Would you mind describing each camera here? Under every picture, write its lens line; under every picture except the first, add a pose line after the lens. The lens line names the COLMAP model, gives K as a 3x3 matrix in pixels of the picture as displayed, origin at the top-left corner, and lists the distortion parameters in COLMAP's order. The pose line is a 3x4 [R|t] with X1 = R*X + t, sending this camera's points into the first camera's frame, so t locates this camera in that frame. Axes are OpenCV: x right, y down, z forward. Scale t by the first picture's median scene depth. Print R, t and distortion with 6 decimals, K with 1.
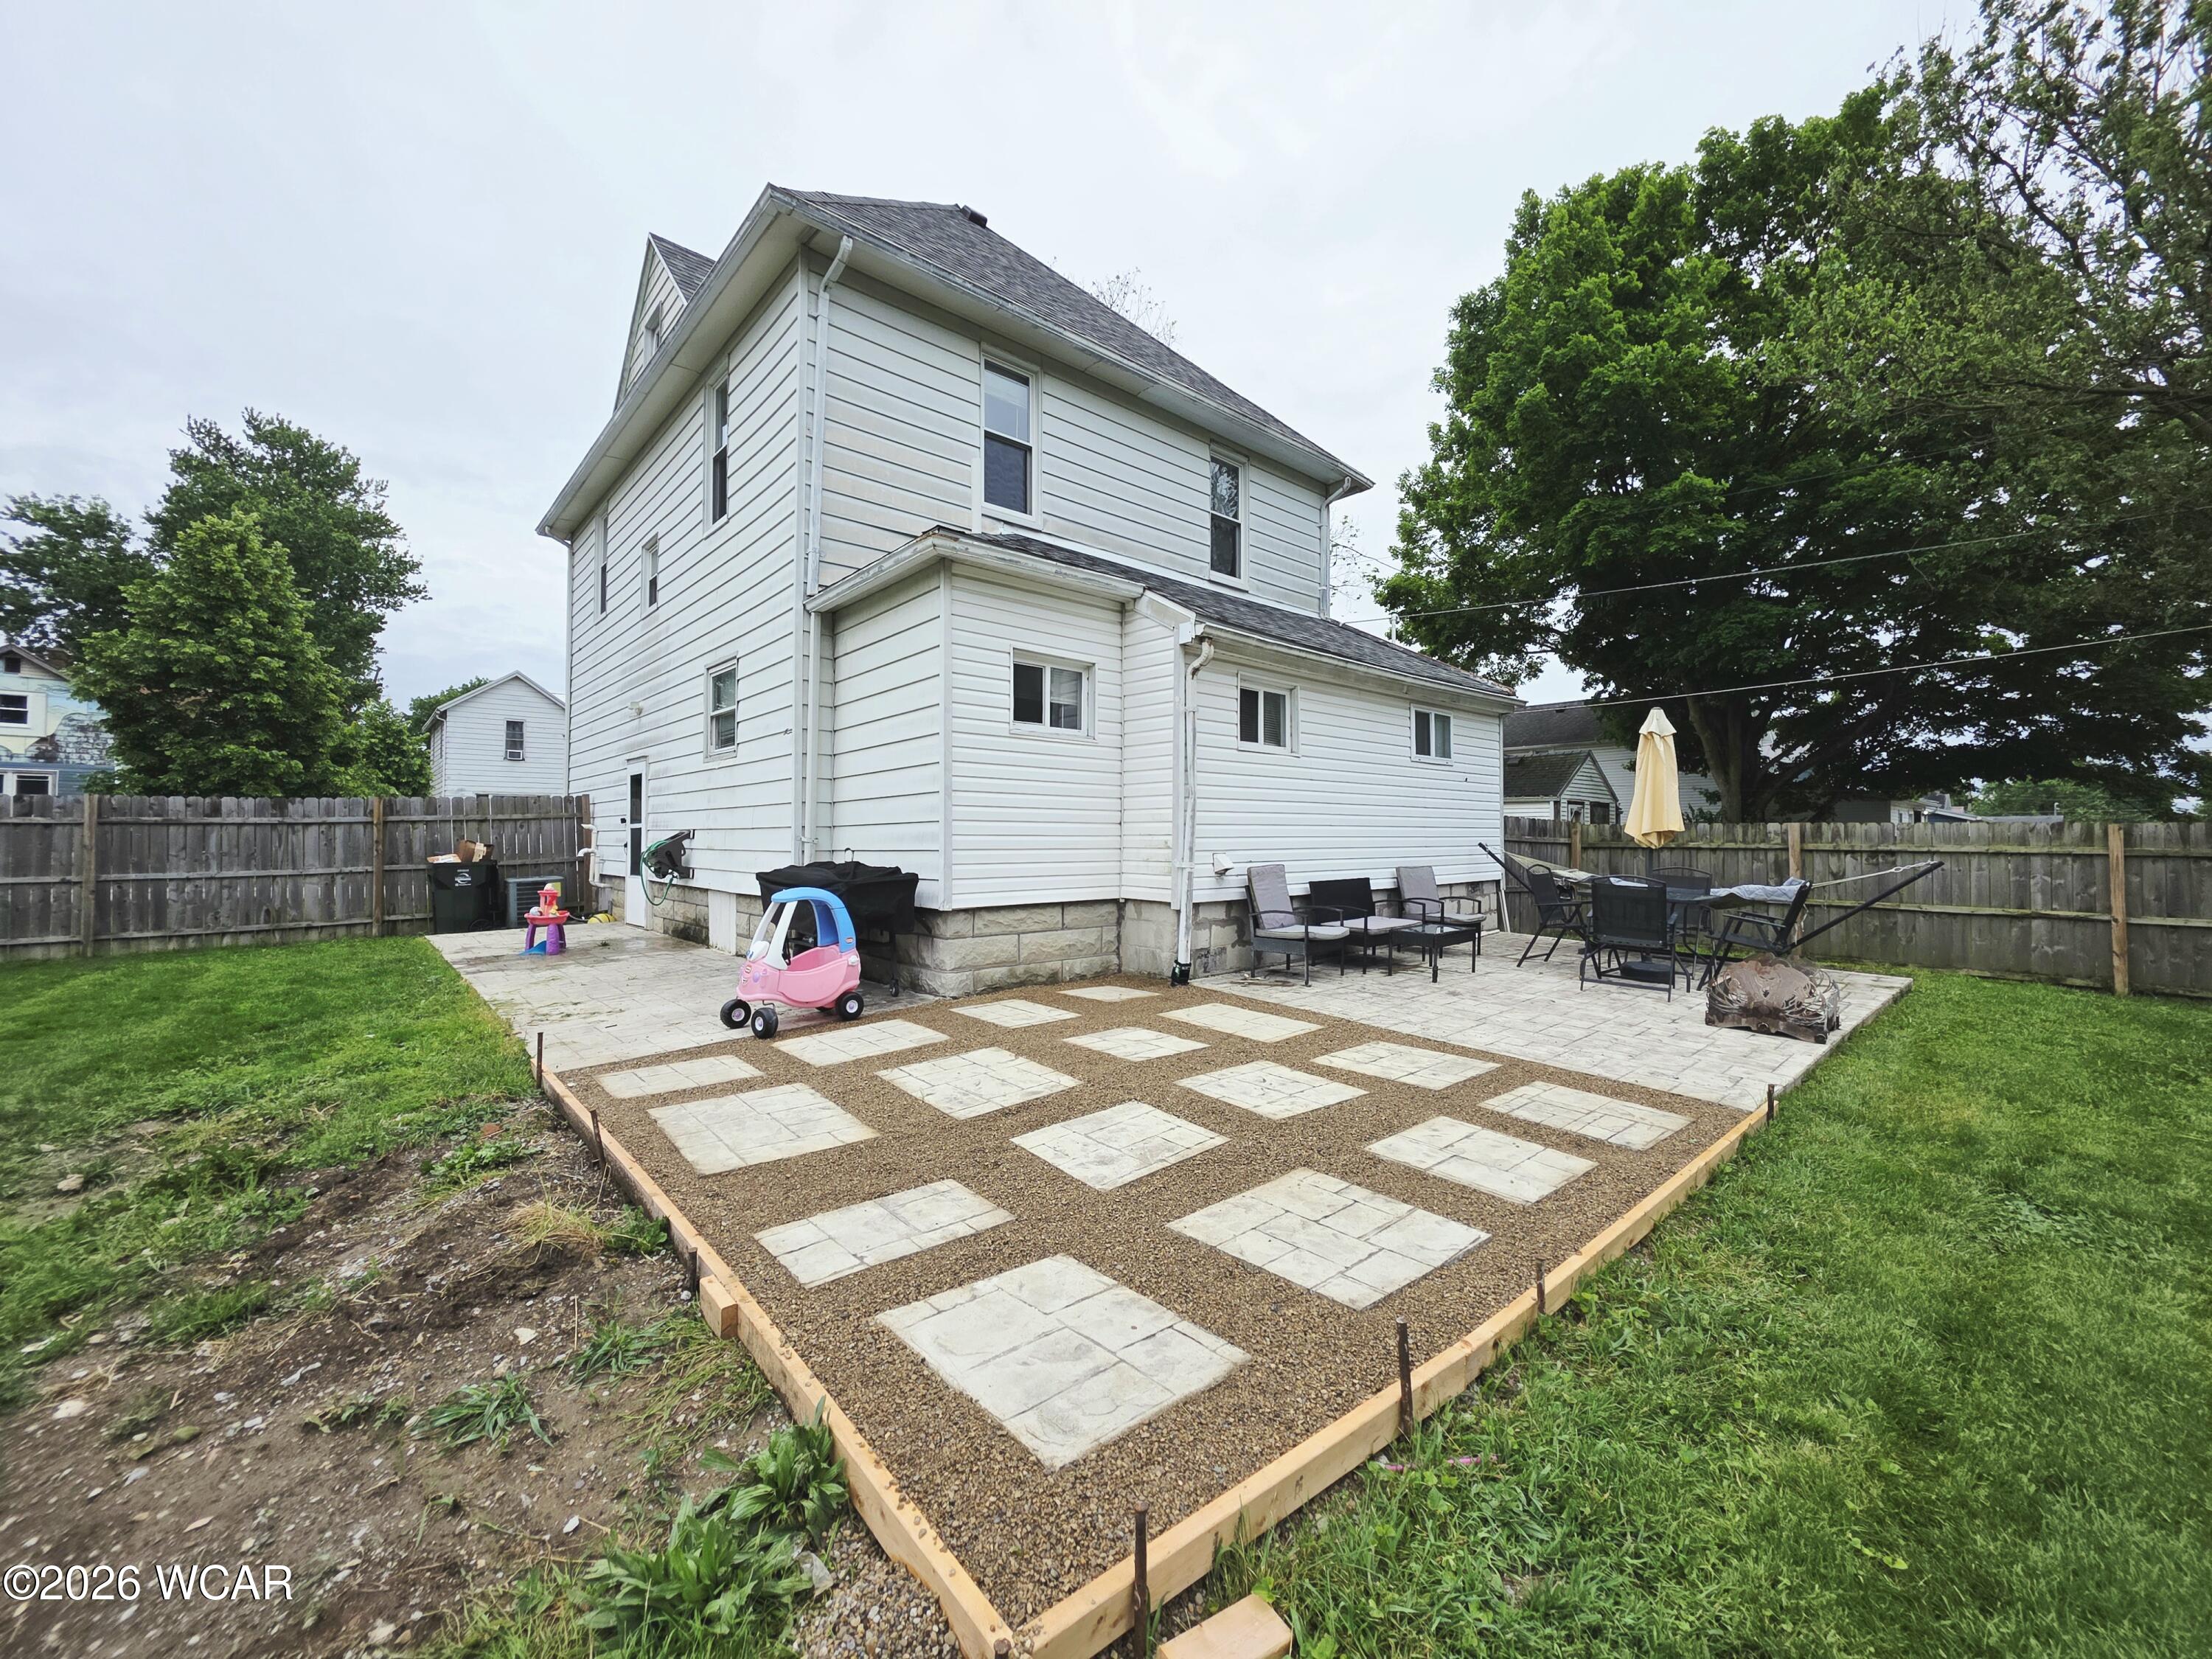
lens RADIAL K [[884.3, 0, 1107.5], [0, 884.3, 821.3], [0, 0, 1]] dist [0.001126, 0.000031]
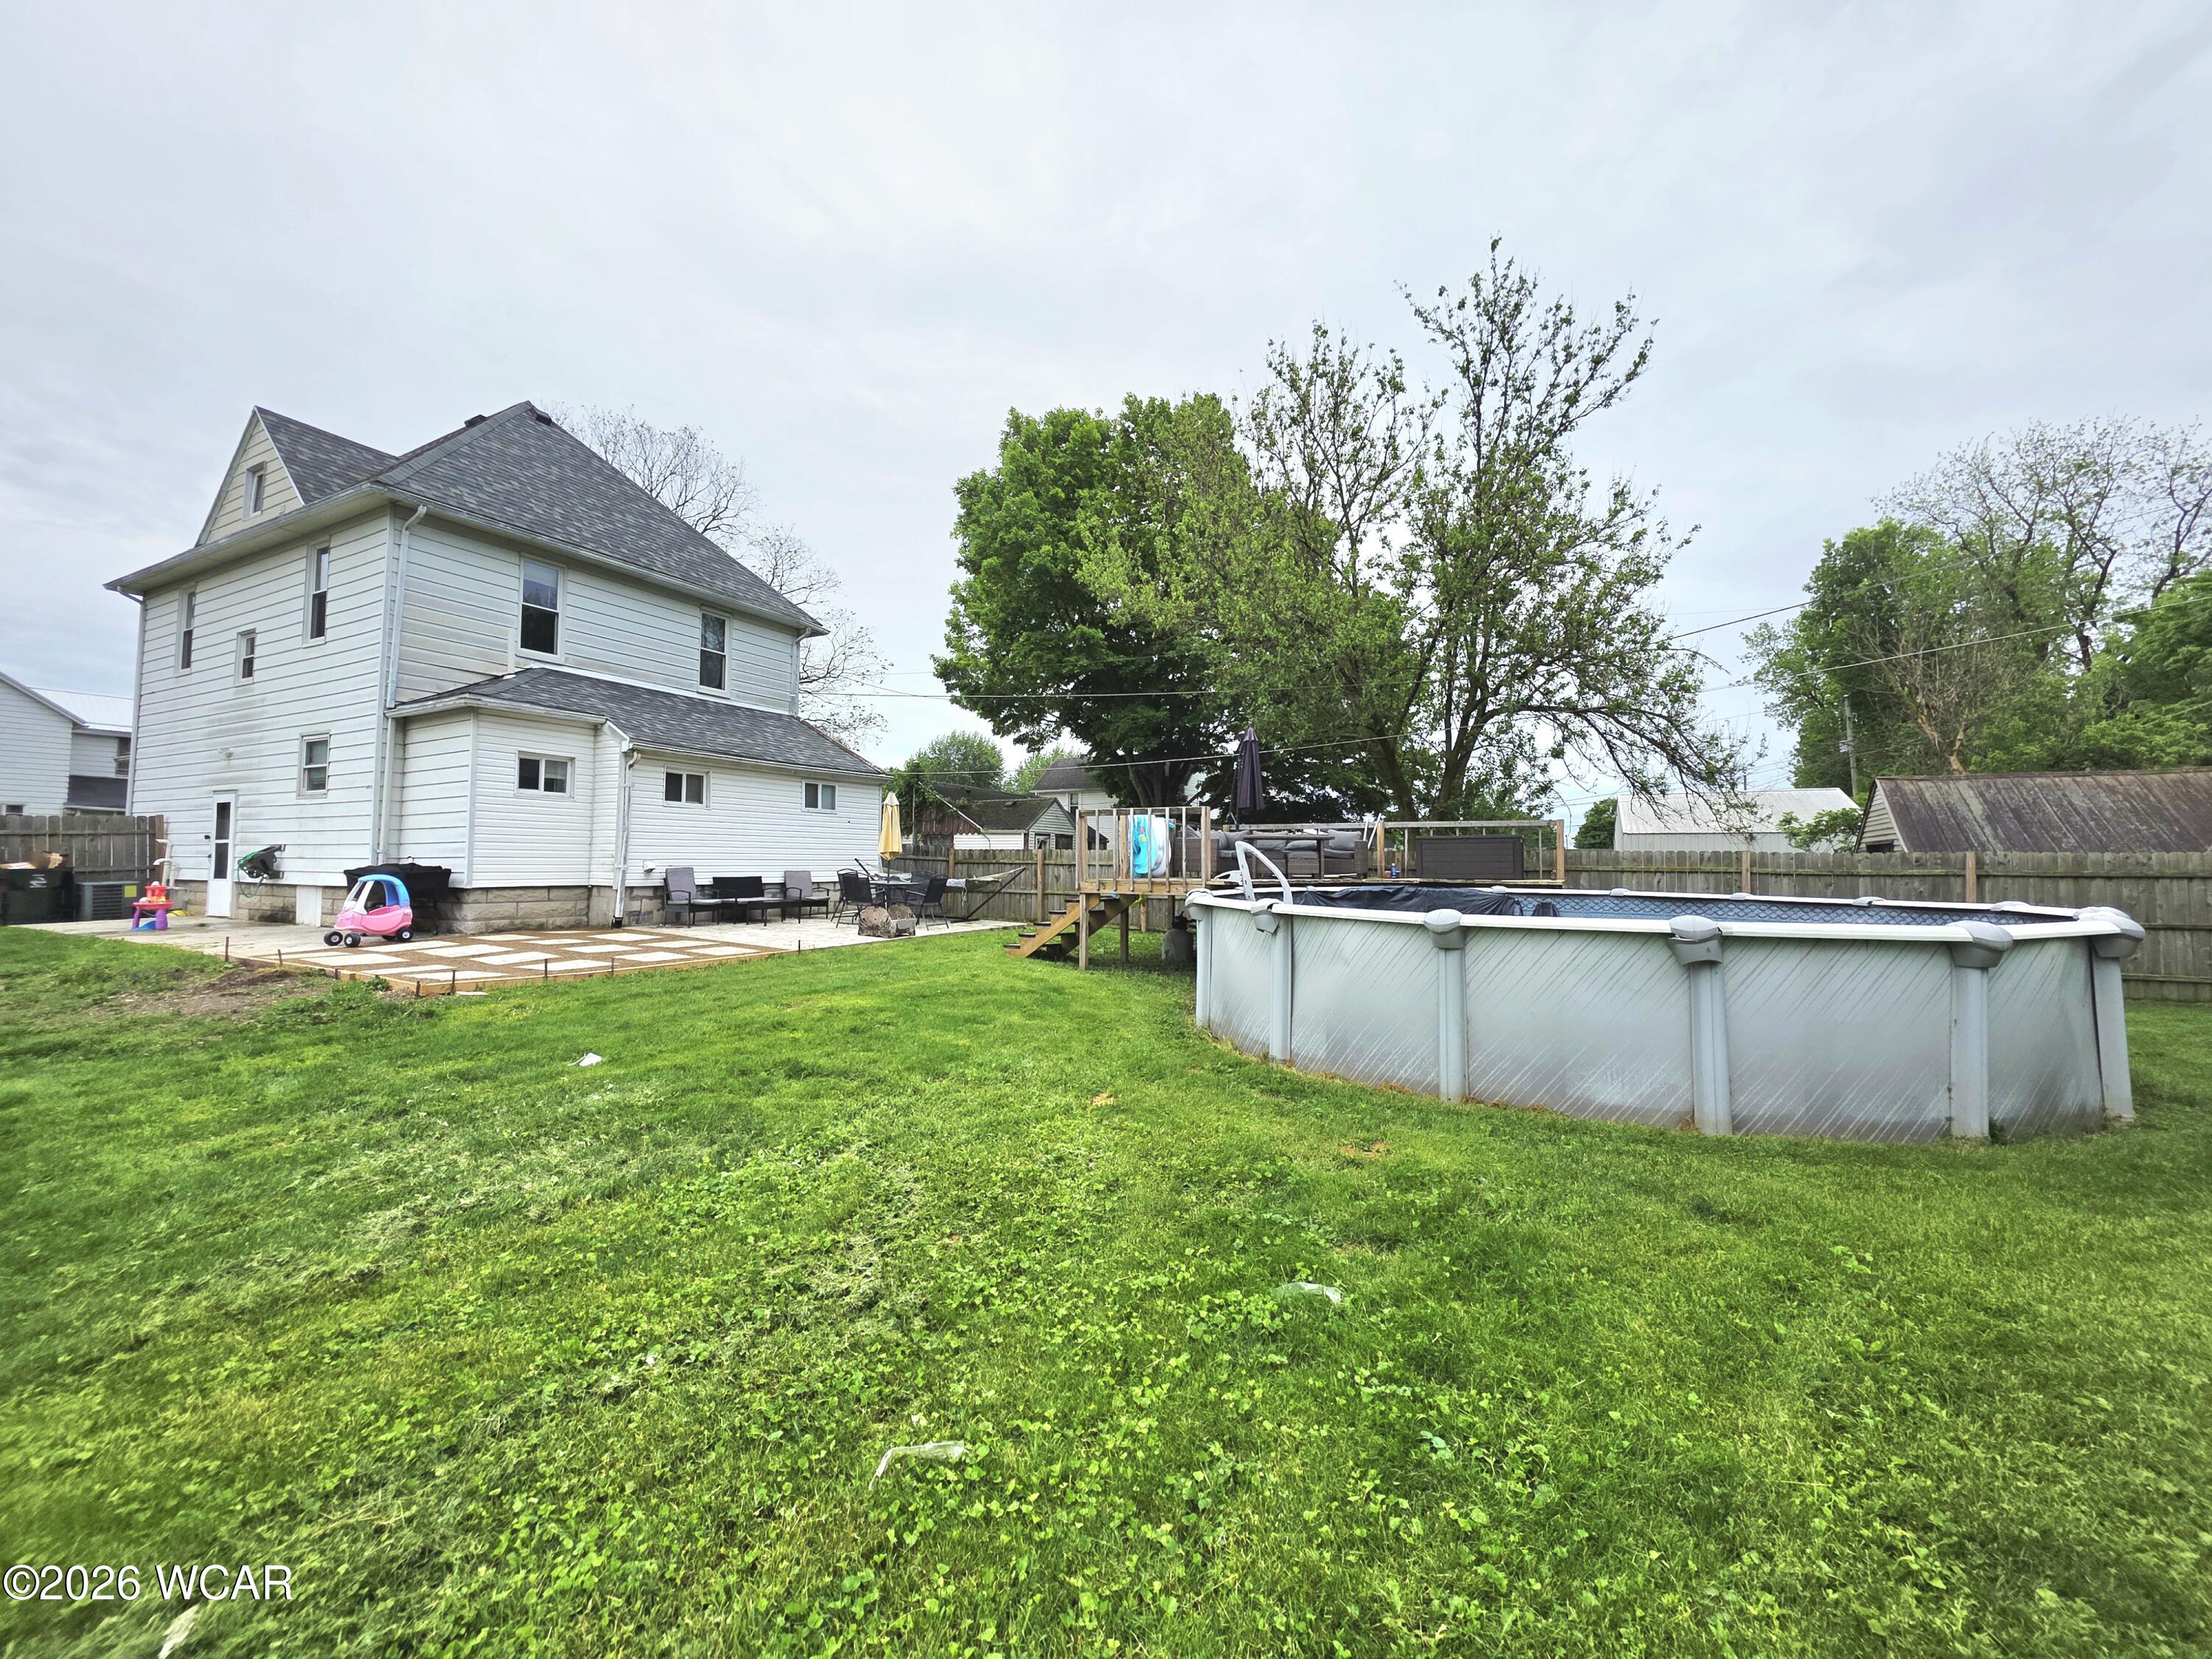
lens RADIAL K [[884.3, 0, 1114.7], [0, 884.3, 824.0], [0, 0, 1]] dist [0.001126, 0.000031]
pose [[0.933964, 0.022487, 0.356659, 0.323296], [-0.013748, 0.999540, -0.027018, -0.004234], [-0.357103, 0.020330, 0.933844, -0.955901]]
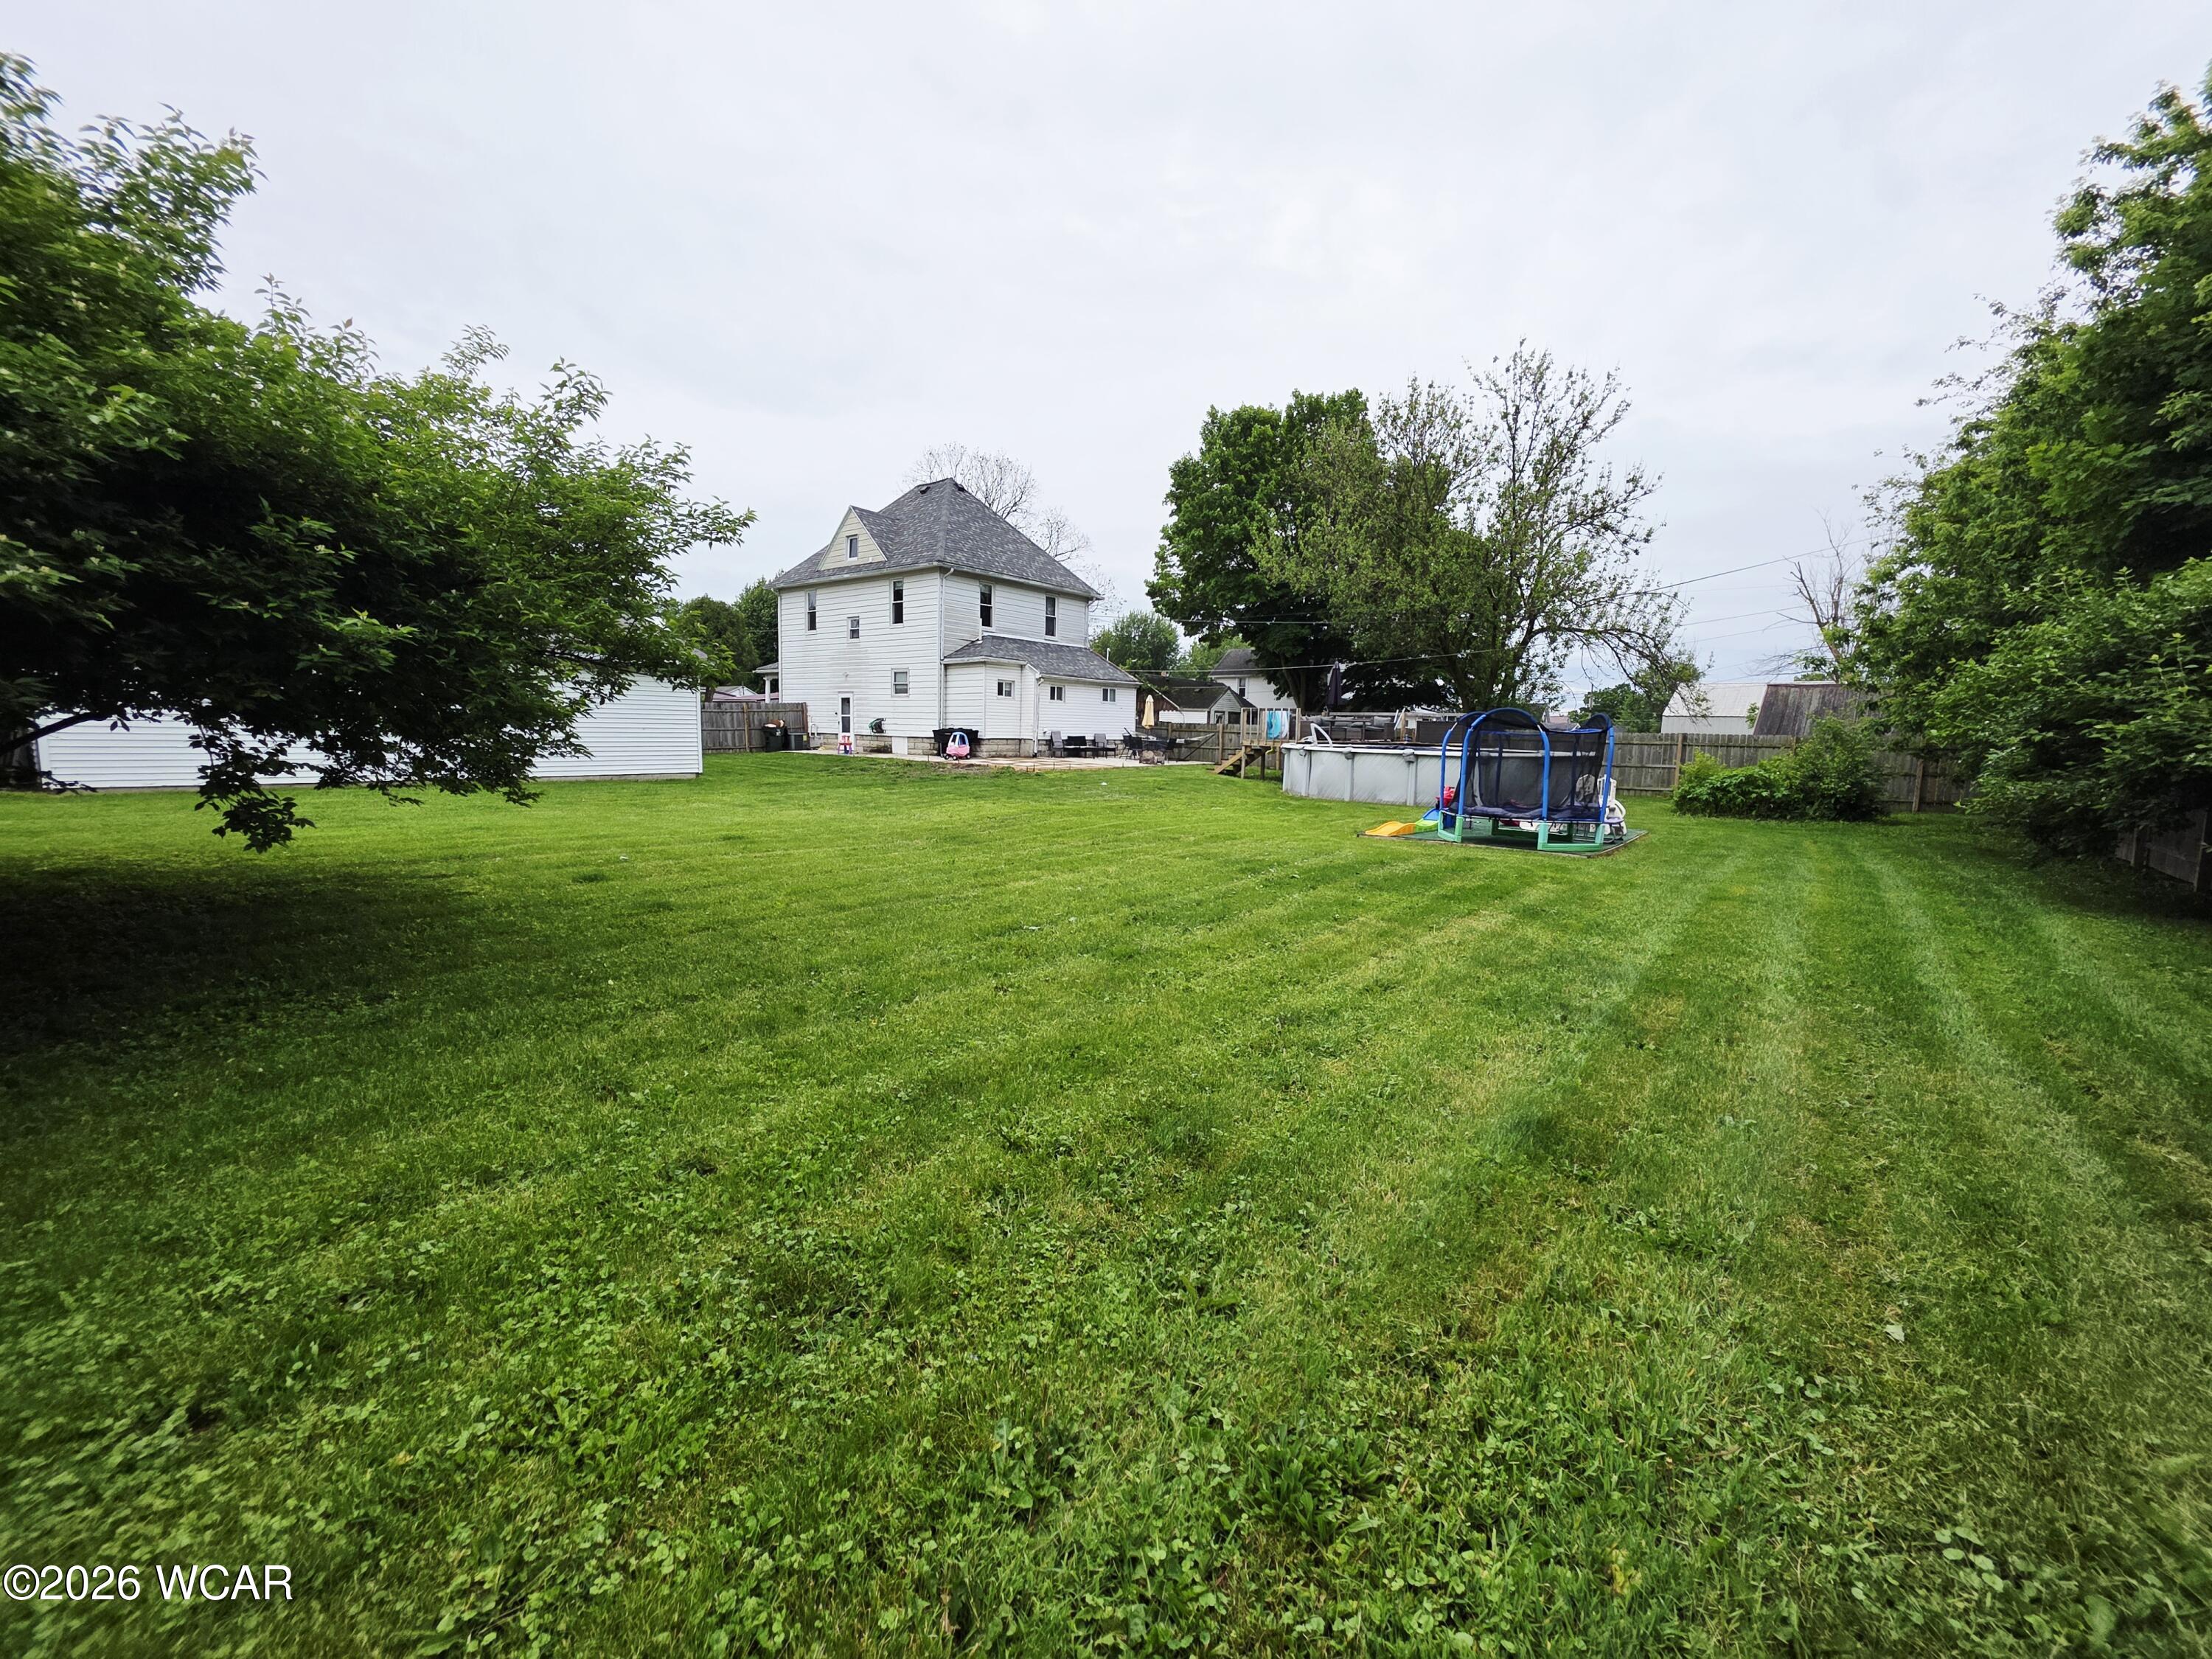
lens RADIAL K [[884.3, 0, 1088.2], [0, 884.3, 860.4], [0, 0, 1]] dist [0.001126, 0.000031]
pose [[0.989383, 0.000896, 0.145328, -0.233019], [-0.024885, 0.986256, 0.163337, -0.027598], [-0.143184, -0.165220, 0.975808, -2.716668]]
